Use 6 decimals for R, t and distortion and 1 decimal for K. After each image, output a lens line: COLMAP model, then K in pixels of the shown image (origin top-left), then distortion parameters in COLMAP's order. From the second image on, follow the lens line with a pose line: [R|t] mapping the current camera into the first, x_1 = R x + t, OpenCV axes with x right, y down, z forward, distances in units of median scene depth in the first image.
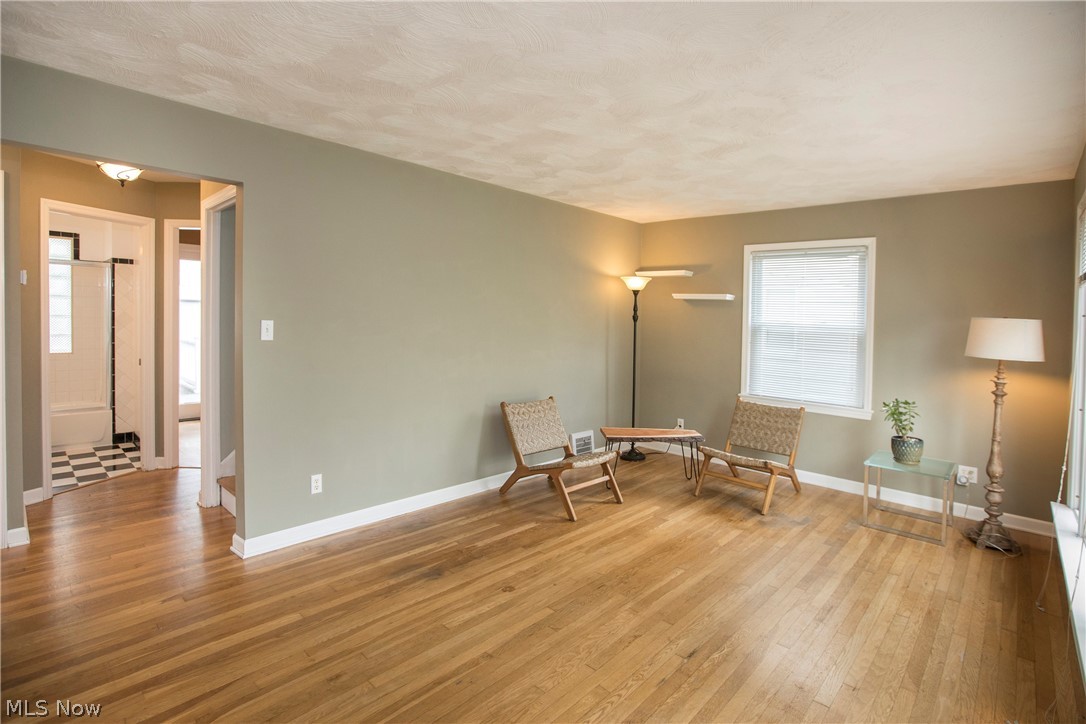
lens RADIAL K [[519.4, 0, 543.0], [0, 519.4, 362.0], [0, 0, 1]] dist [-0.046480, 0.000718]
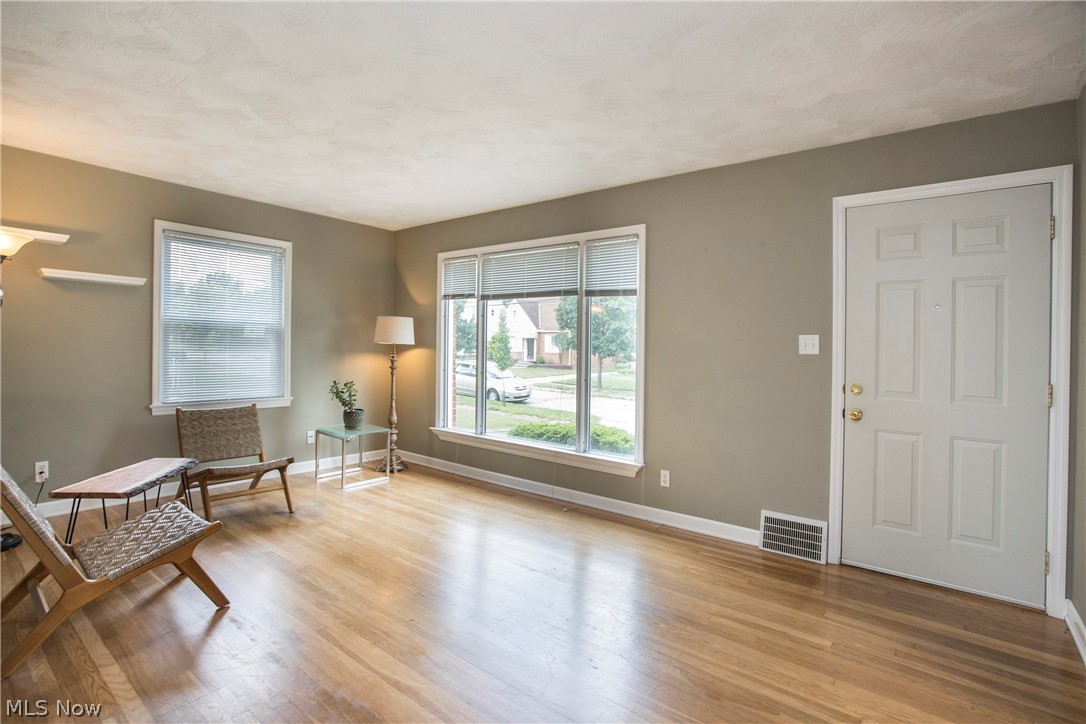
lens RADIAL K [[520.2, 0, 543.0], [0, 520.2, 362.0], [0, 0, 1]] dist [-0.000772, -0.000025]
pose [[-0.071656, -0.063918, 0.995379, -0.634636], [0.064833, 0.995536, 0.068595, -0.028906], [-0.995320, 0.069448, -0.067192, 0.627647]]
